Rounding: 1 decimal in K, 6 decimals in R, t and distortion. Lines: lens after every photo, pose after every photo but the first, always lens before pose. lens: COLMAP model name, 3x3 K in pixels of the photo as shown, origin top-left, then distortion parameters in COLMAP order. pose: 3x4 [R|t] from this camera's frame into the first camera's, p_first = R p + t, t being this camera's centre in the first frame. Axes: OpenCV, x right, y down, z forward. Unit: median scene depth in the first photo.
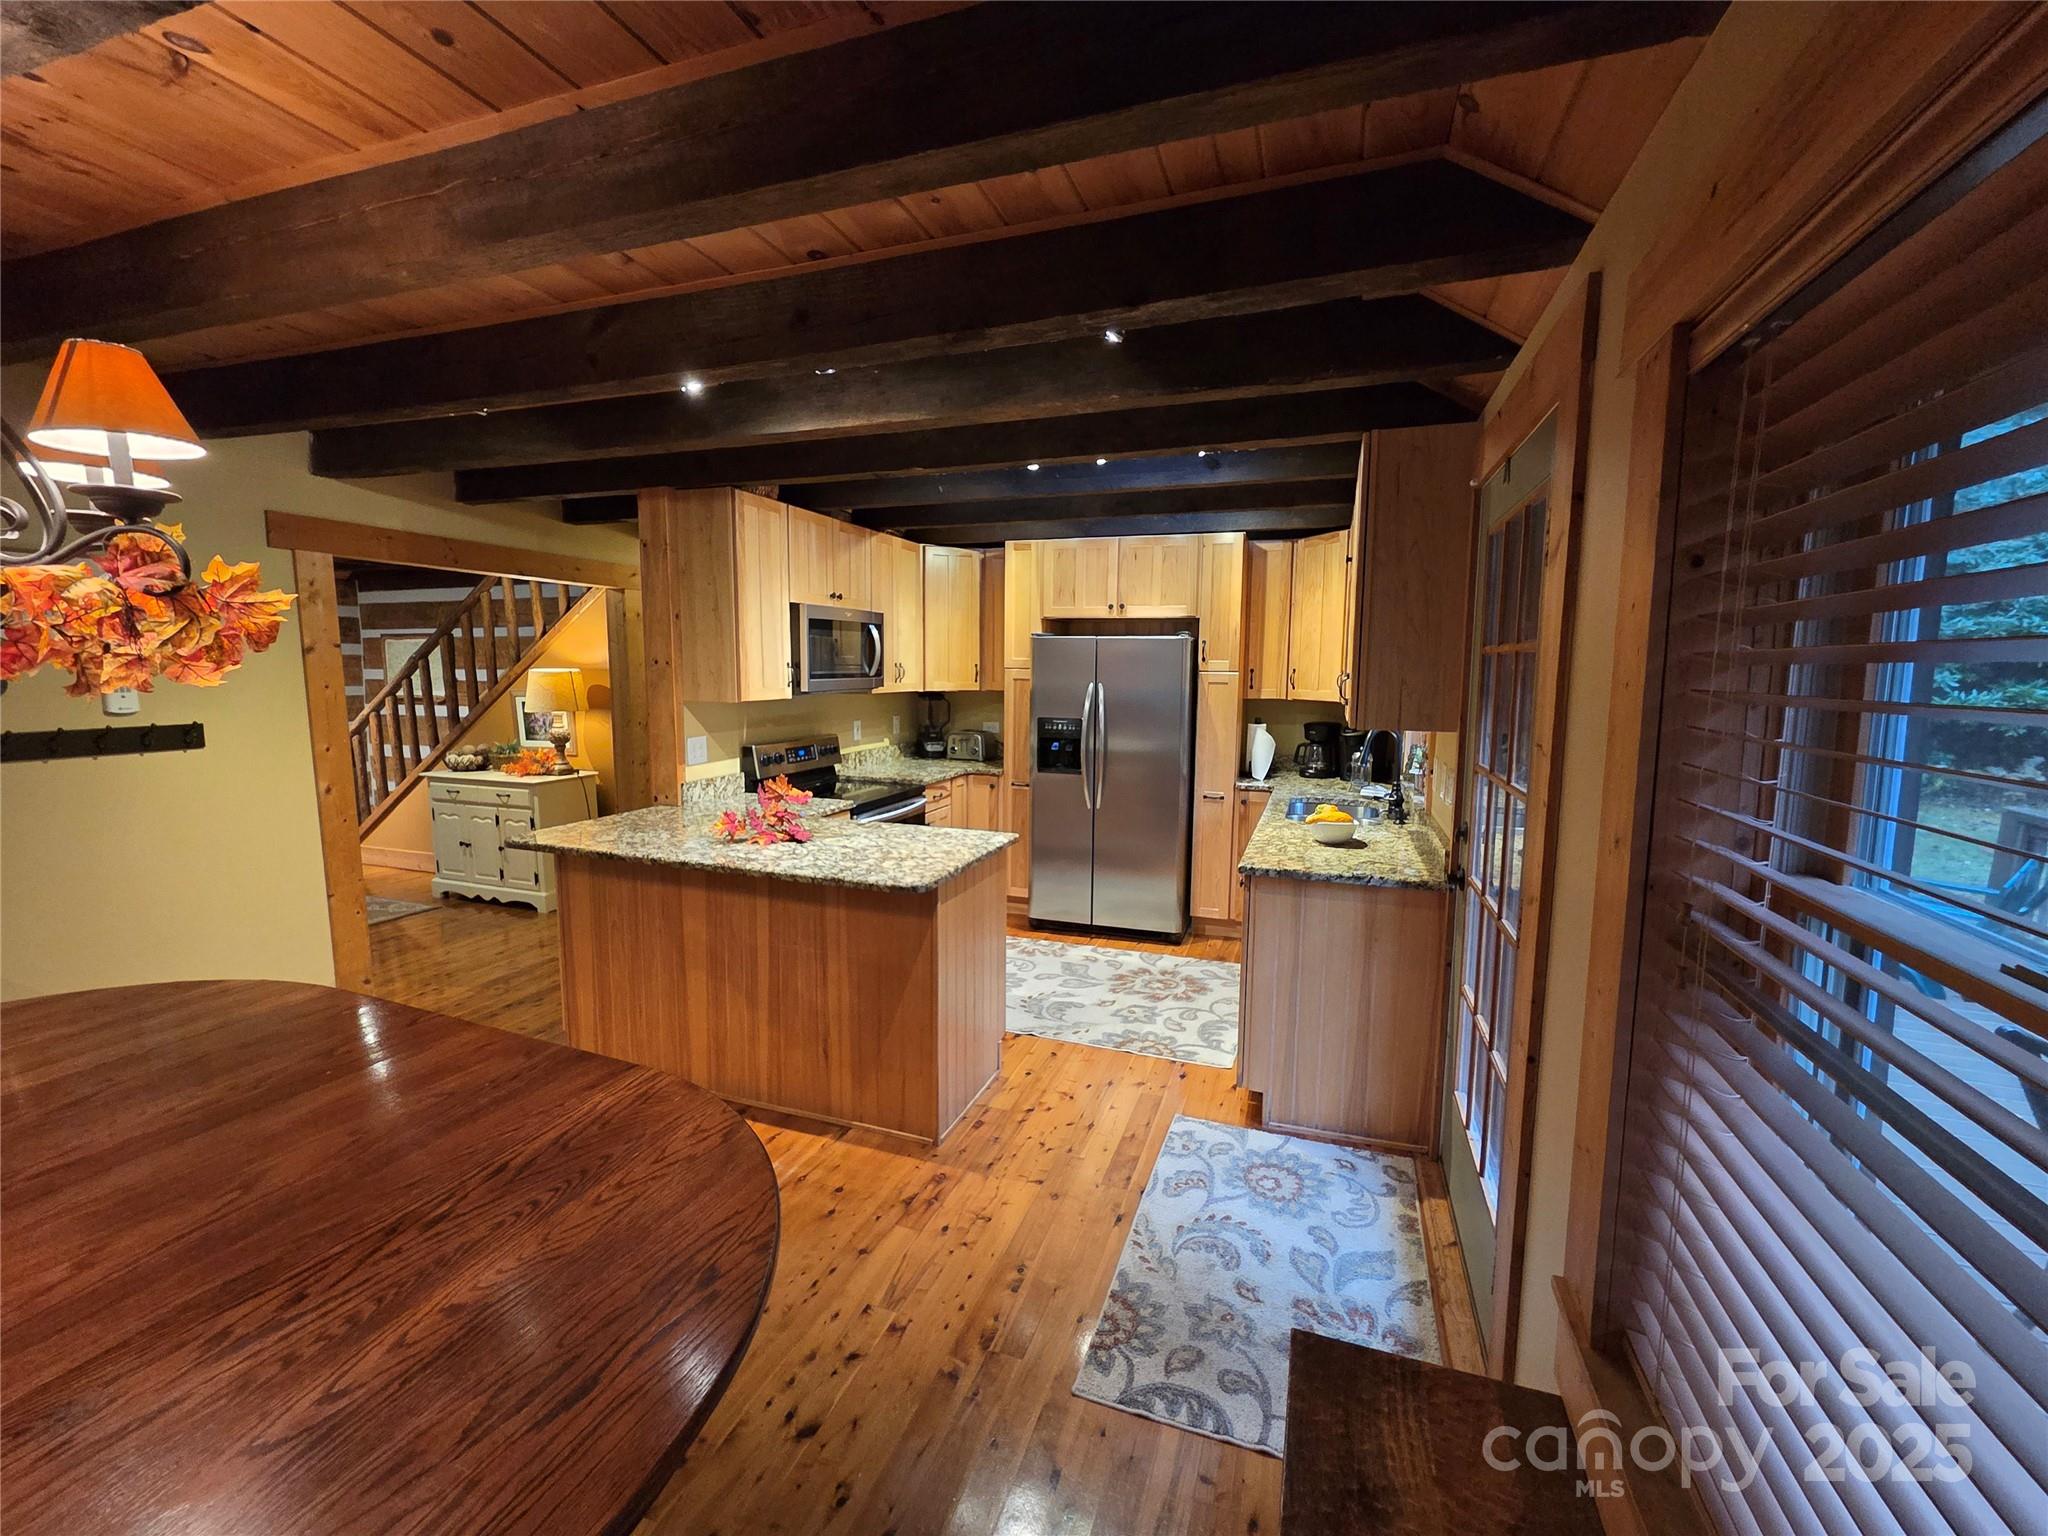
lens RADIAL K [[844.4, 0, 1027.6], [0, 844.4, 760.9], [0, 0, 1]] dist [0.001354, -0.000513]
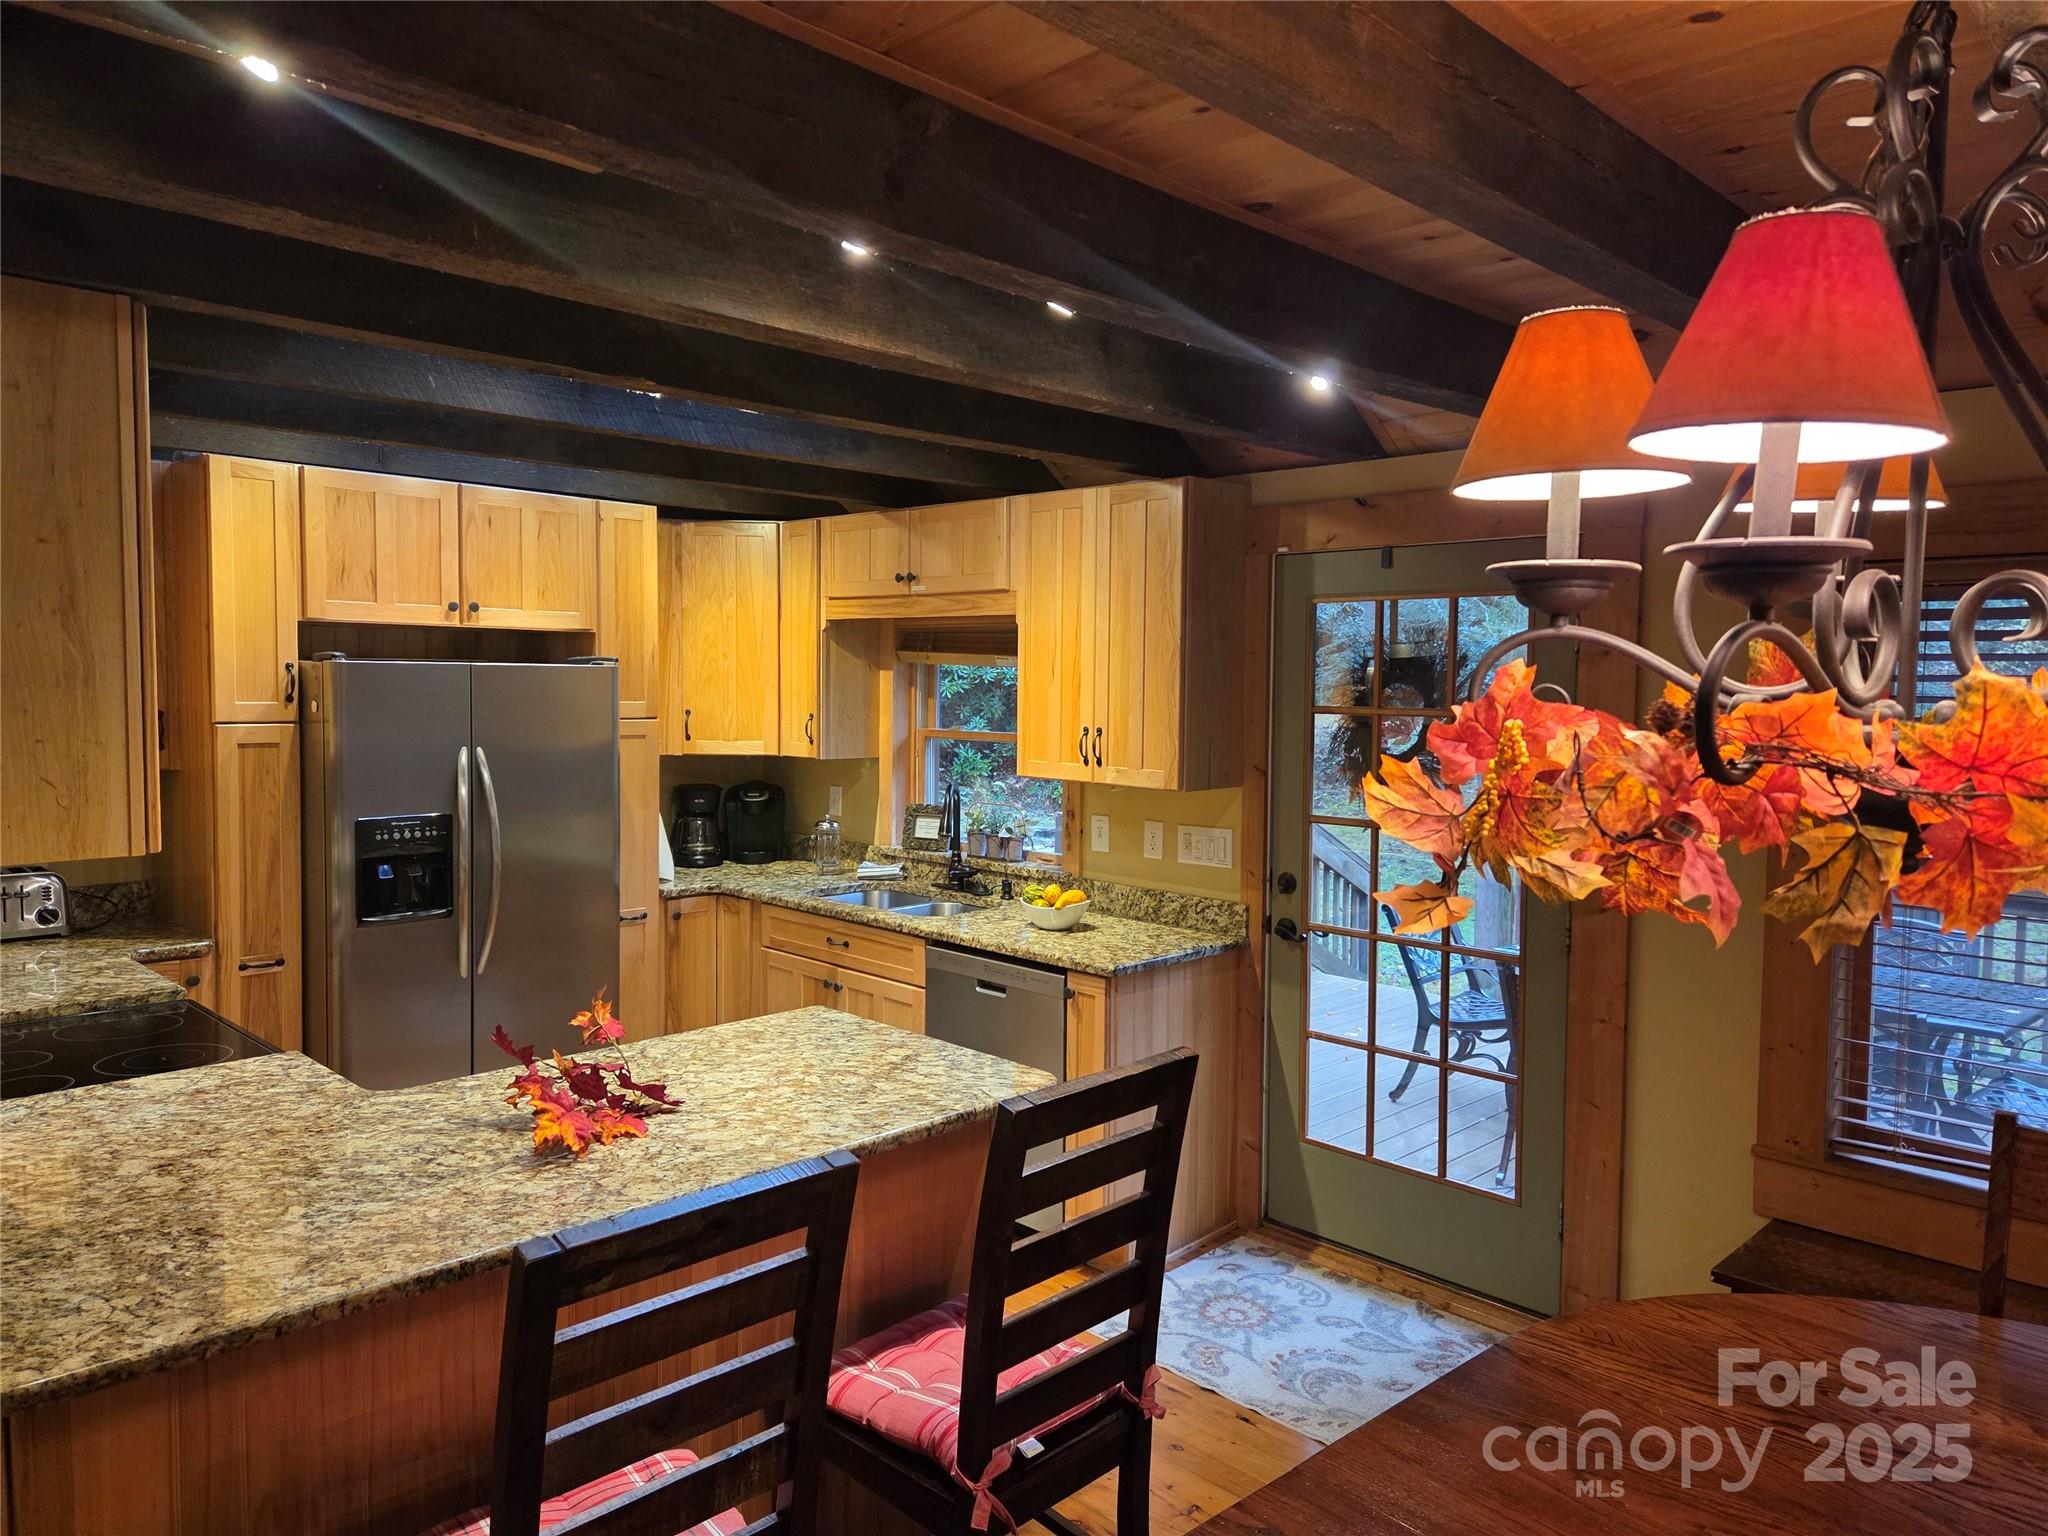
lens RADIAL K [[1369.9, 0, 1043.3], [0, 1369.9, 751.9], [0, 0, 1]] dist [0.087037, -0.072655]
pose [[0.420836, -0.055603, 0.905431, -0.633658], [0.095879, 0.995255, 0.016555, -0.074201], [-0.902055, 0.079844, 0.424171, 0.307904]]
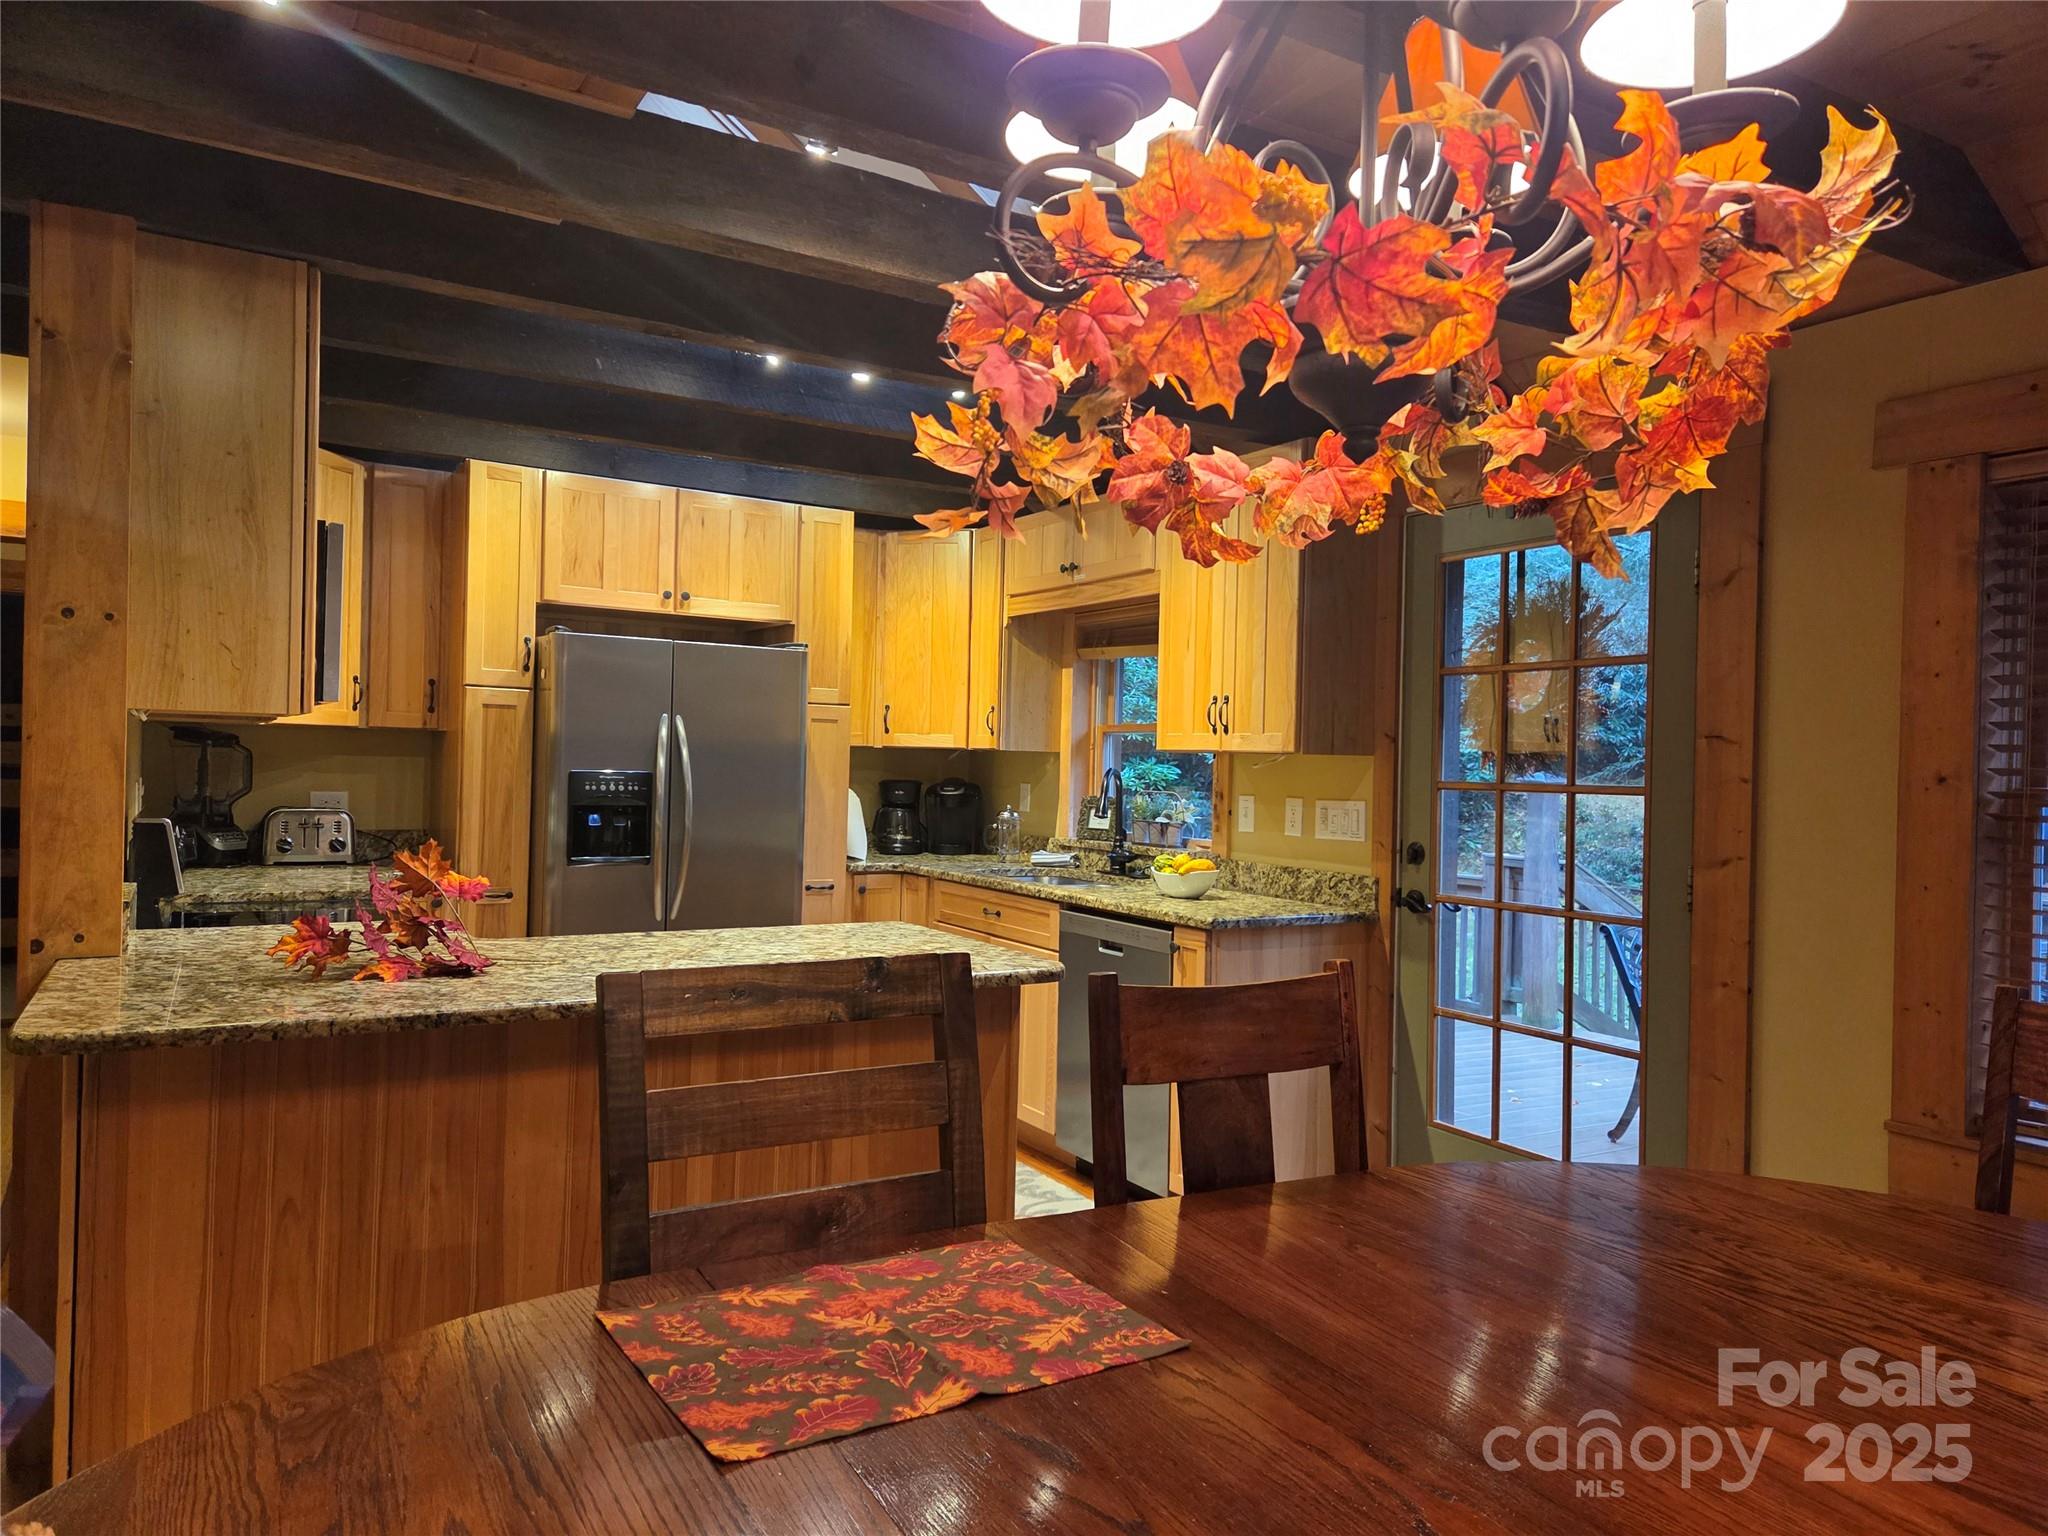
lens RADIAL K [[1370.7, 0, 1037.3], [0, 1370.7, 764.3], [0, 0, 1]] dist [0.090595, -0.078849]
pose [[0.634193, 0.005804, 0.773153, -0.579915], [0.069672, 0.995475, -0.064624, 0.030923], [-0.770029, 0.094851, 0.630919, 0.173564]]
